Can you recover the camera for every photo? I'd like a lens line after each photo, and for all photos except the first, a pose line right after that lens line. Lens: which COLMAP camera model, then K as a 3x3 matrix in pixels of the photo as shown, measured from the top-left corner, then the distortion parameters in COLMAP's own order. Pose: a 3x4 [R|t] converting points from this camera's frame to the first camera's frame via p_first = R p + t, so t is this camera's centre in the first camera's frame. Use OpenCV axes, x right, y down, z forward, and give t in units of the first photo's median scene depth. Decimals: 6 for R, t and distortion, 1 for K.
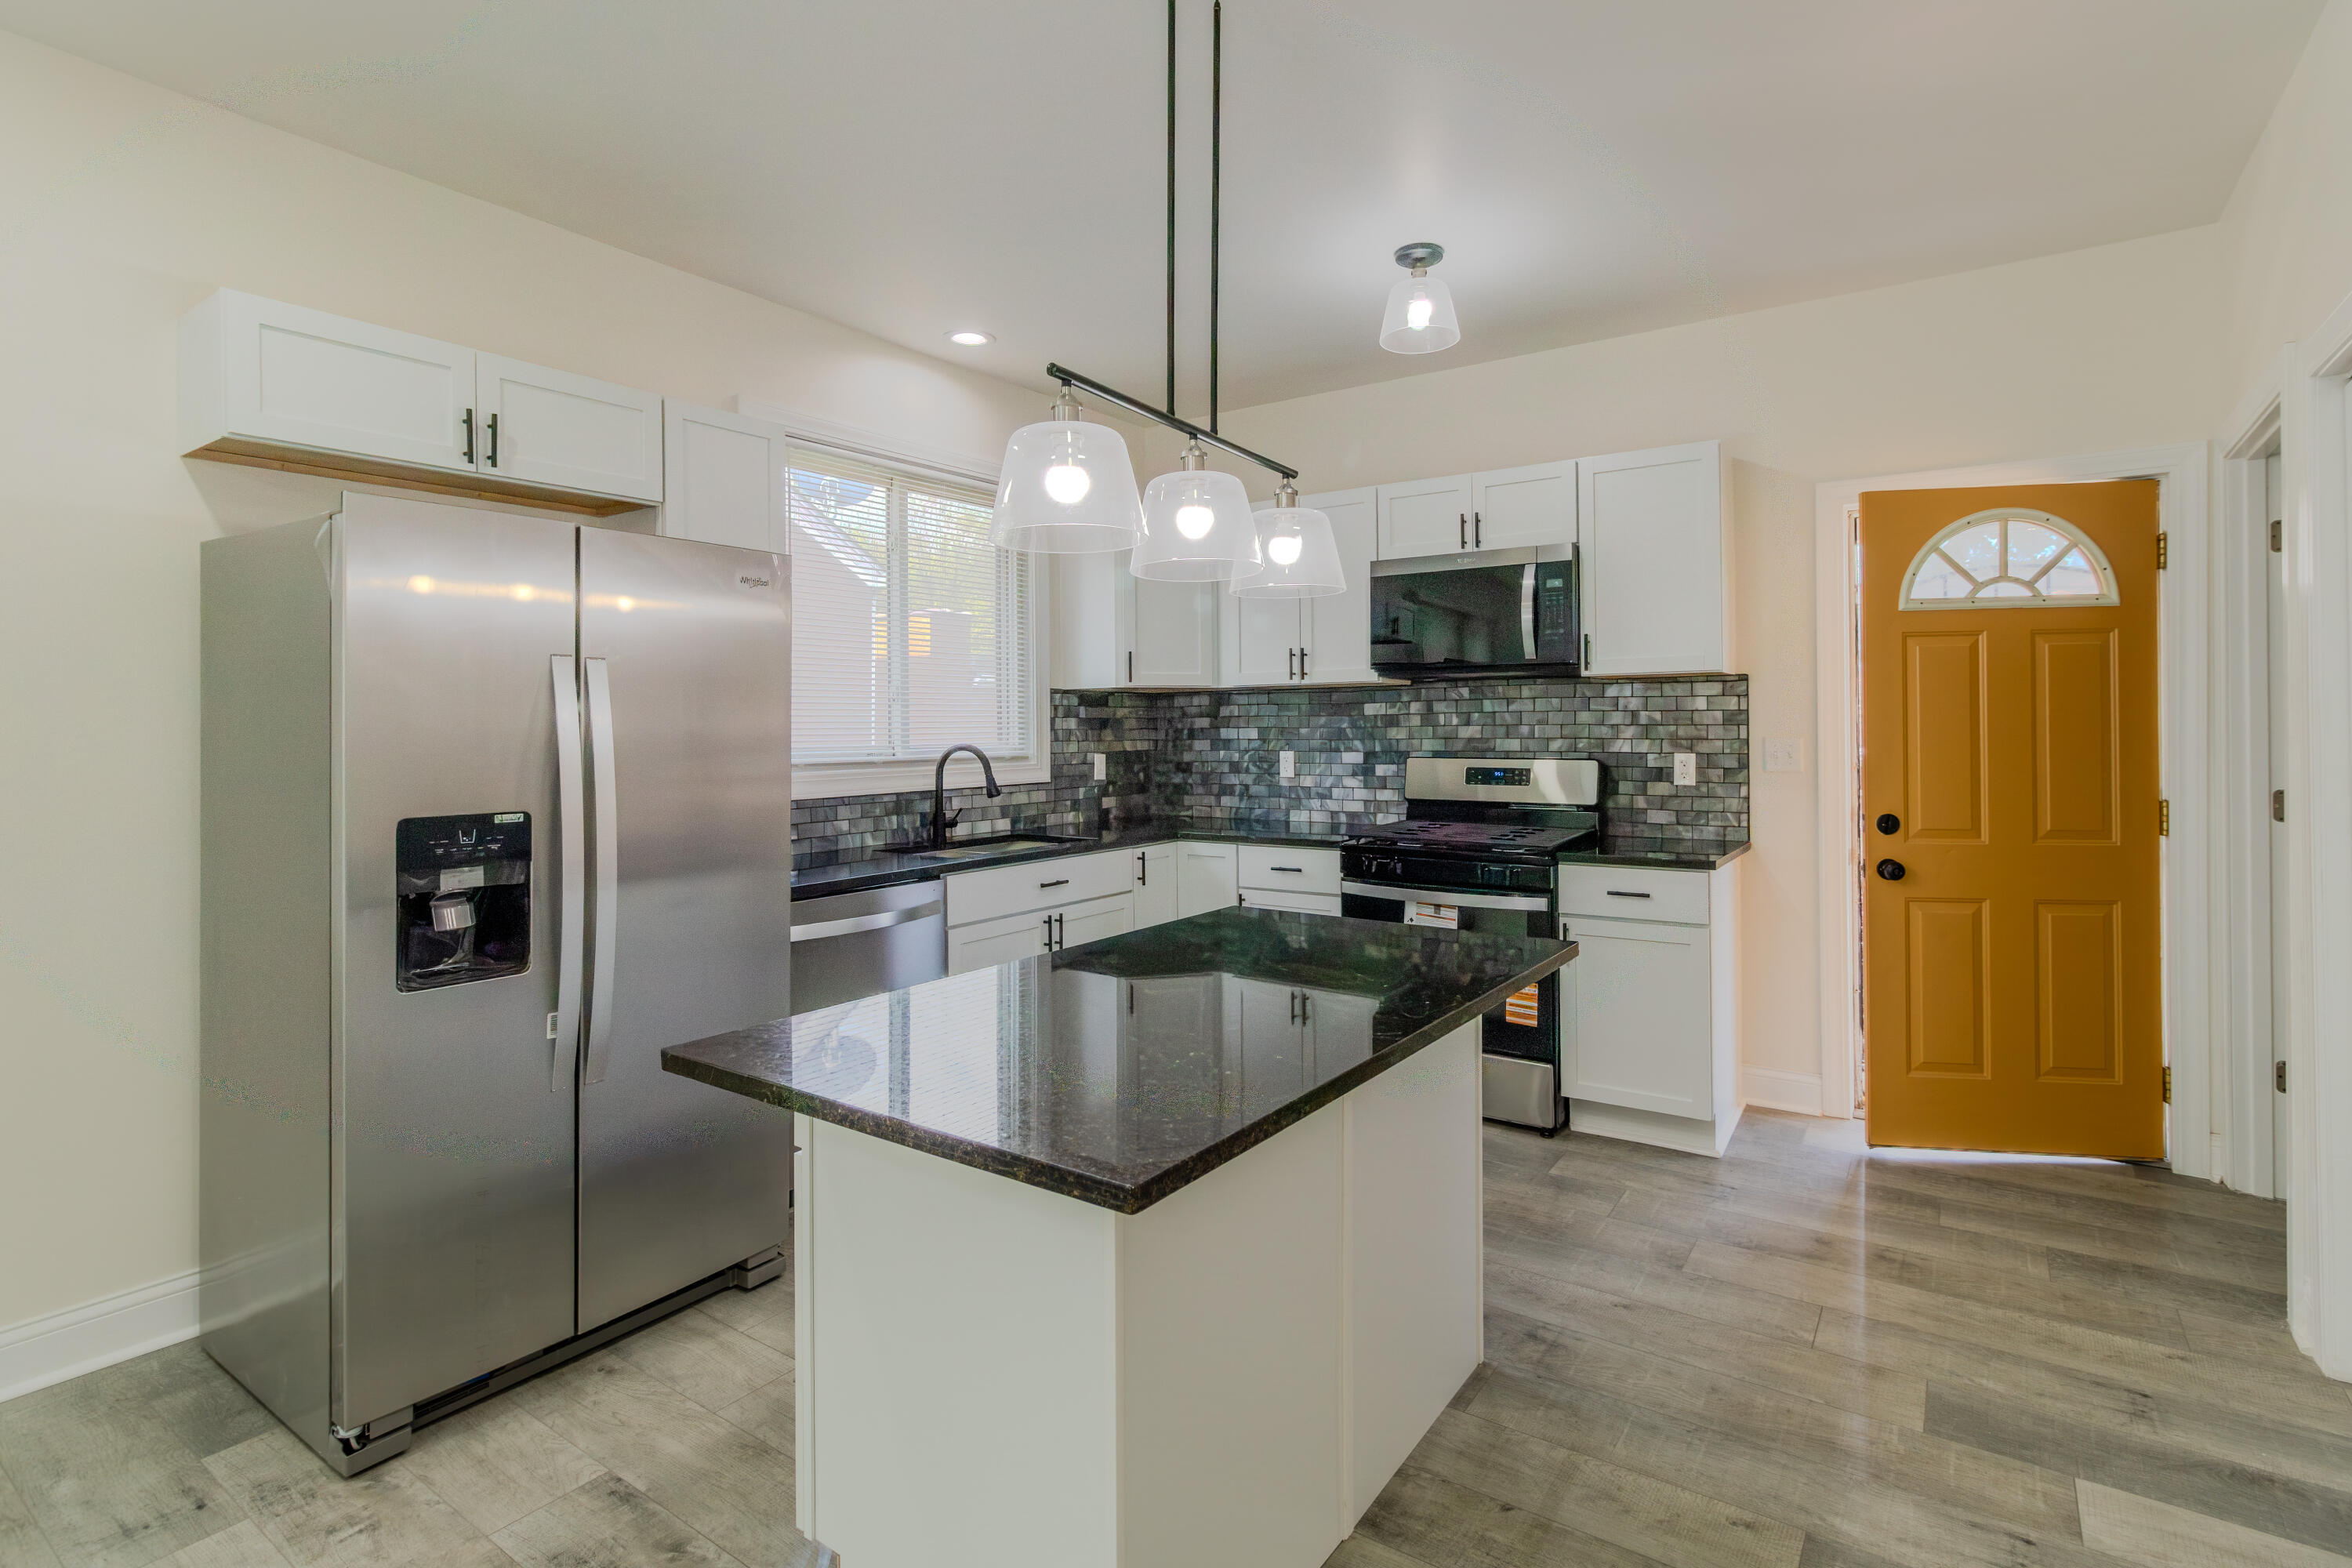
lens RADIAL K [[1151.0, 0, 1214.0], [0, 1151.0, 717.9], [0, 0, 1]] dist [0.001727, 0.000170]
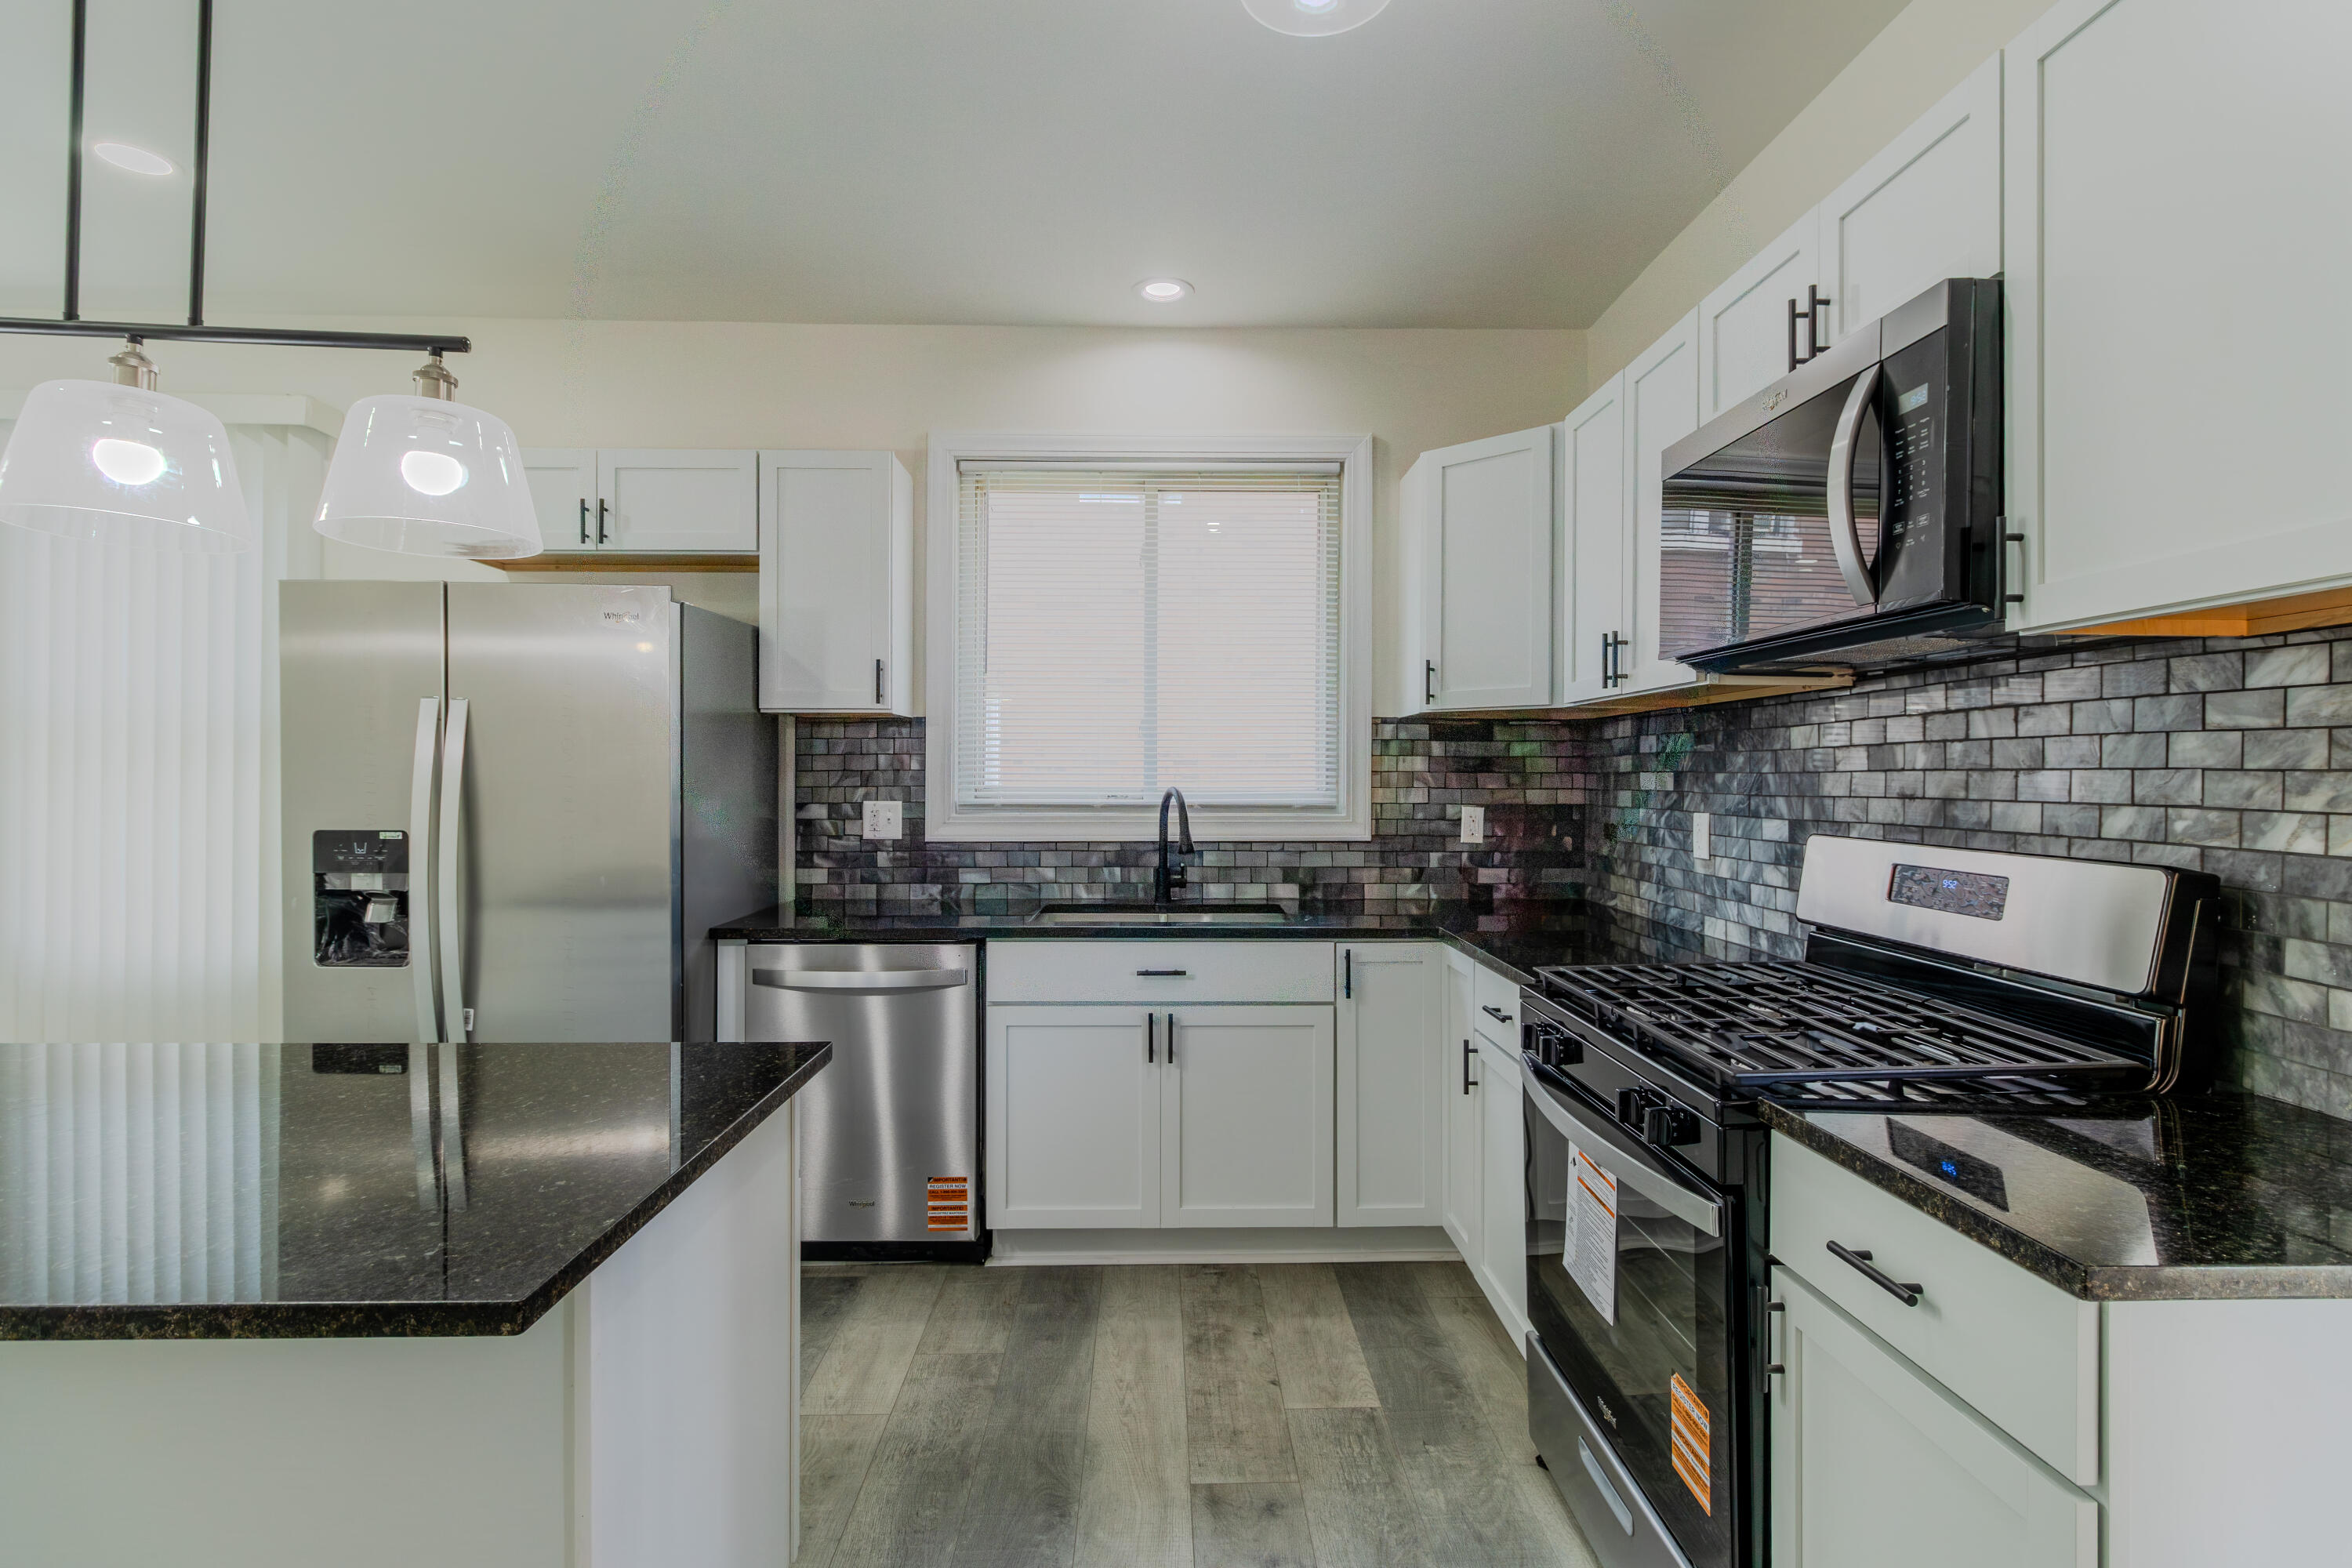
lens RADIAL K [[1106.5, 0, 1172.0], [0, 1106.5, 766.8], [0, 0, 1]] dist [-0.001257, 0.000076]
pose [[0.571098, 0.005651, -0.820863, 0.389632], [-0.002630, 0.999984, 0.005054, 0.003797], [0.820878, -0.000727, 0.571103, 0.496079]]
